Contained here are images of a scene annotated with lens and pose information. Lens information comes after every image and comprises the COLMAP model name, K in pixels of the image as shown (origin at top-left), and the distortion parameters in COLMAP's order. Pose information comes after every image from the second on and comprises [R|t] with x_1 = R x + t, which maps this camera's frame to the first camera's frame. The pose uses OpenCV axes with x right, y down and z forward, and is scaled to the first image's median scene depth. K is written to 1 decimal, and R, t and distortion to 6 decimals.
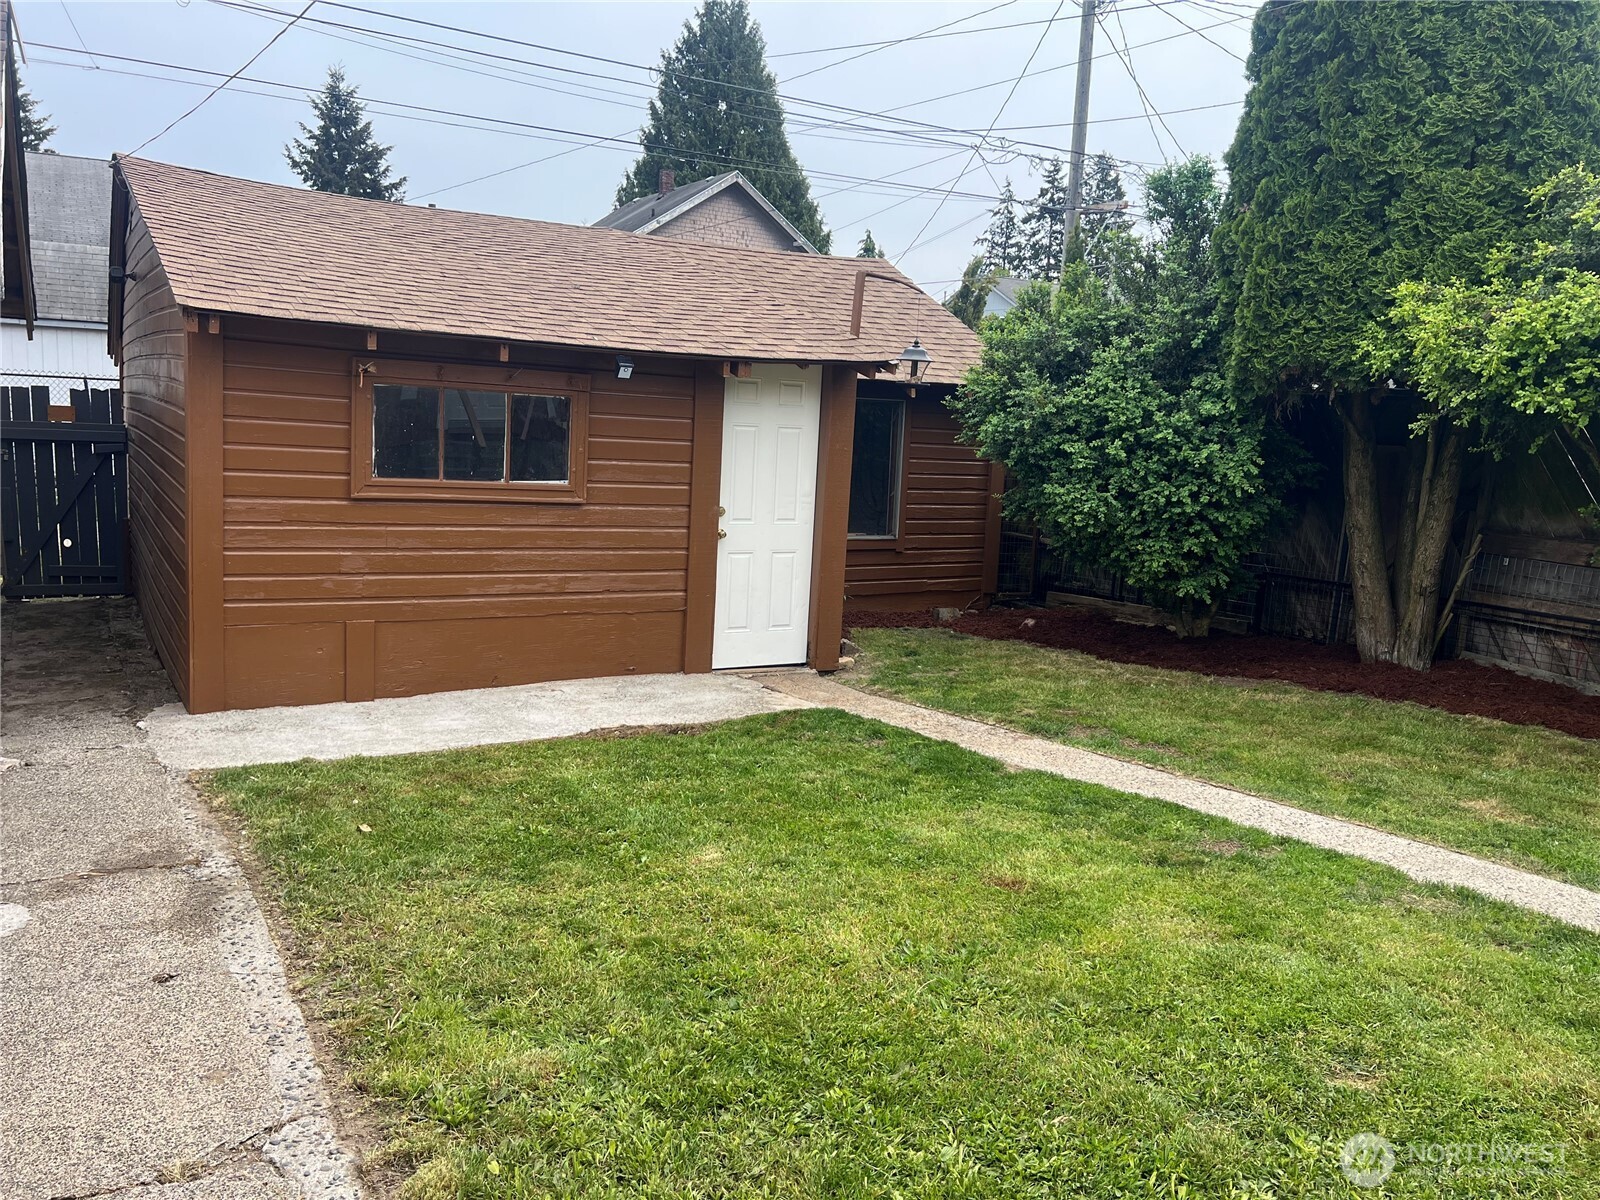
lens RADIAL K [[1214.2, 0, 797.8], [0, 1214.2, 611.9], [0, 0, 1]] dist [0.049084, -0.064400]
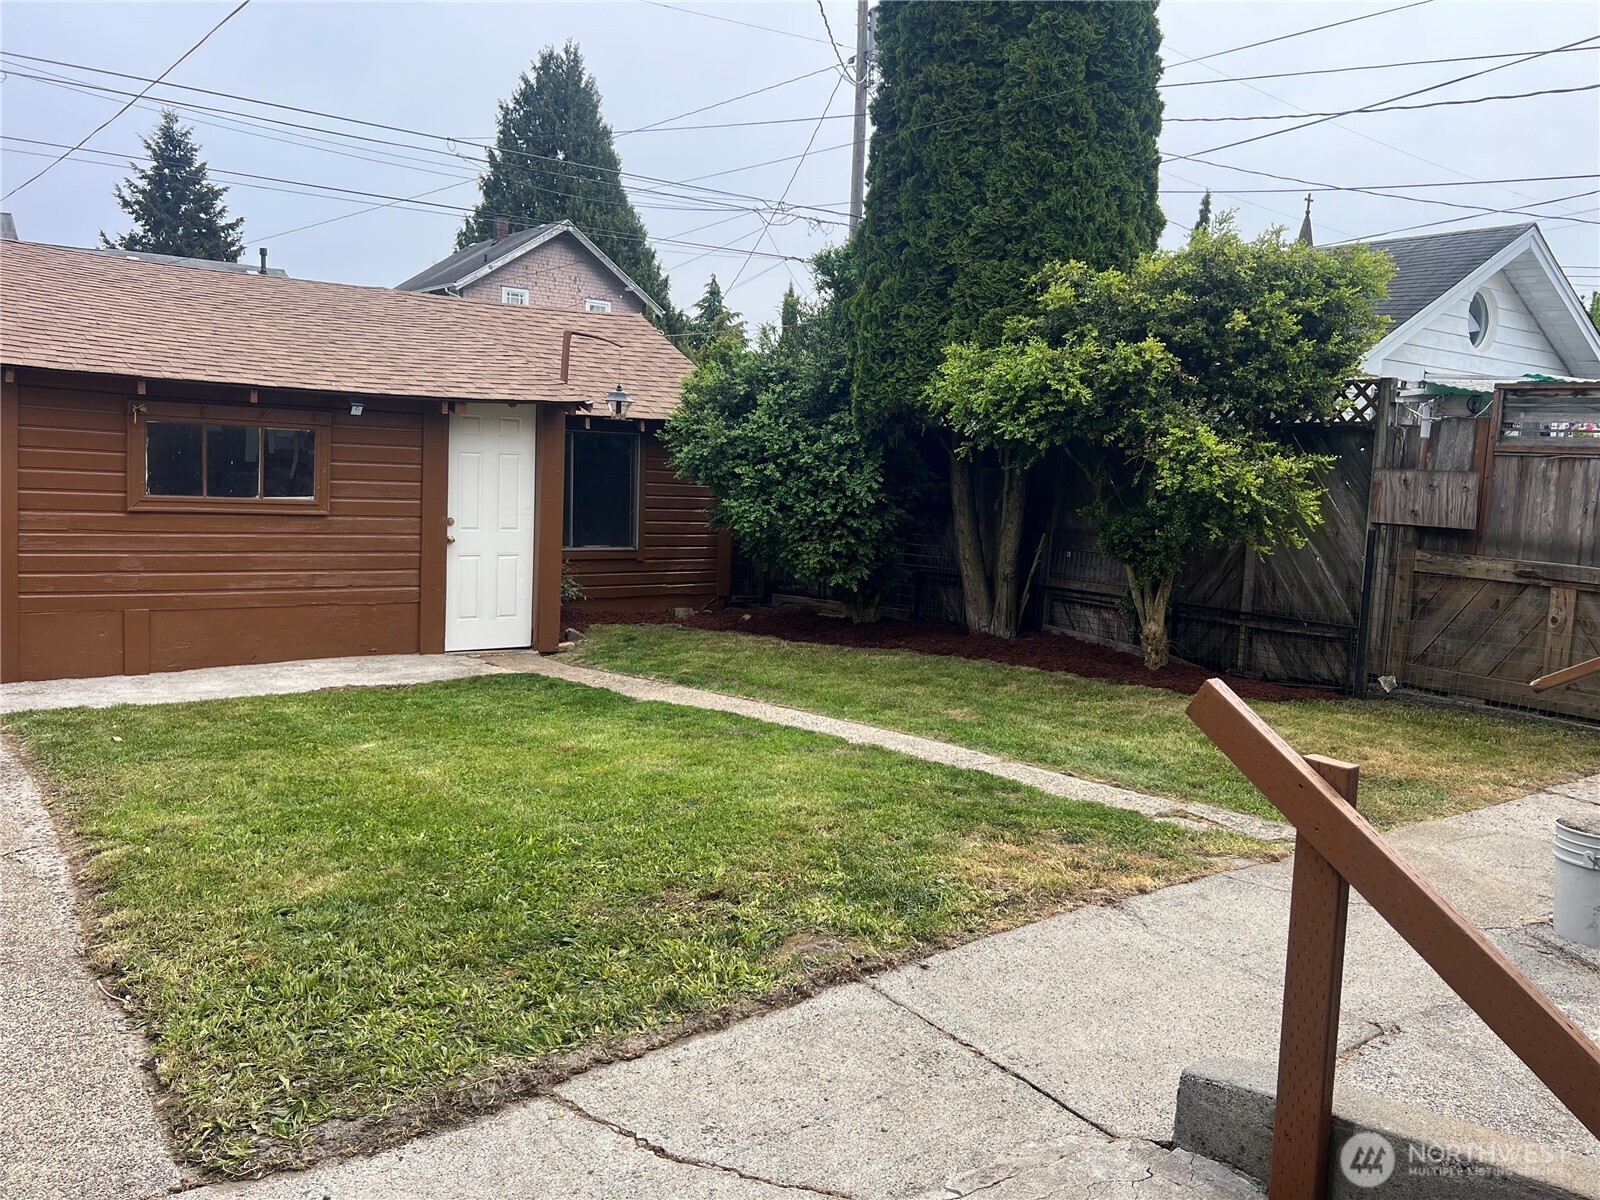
lens RADIAL K [[1214.2, 0, 793.4], [0, 1214.2, 600.9], [0, 0, 1]] dist [0.049084, -0.064400]
pose [[0.994287, -0.019470, 0.104953, 0.150109], [0.023577, 0.998998, -0.038033, 0.052120], [-0.104107, 0.040291, 0.993750, -0.263629]]
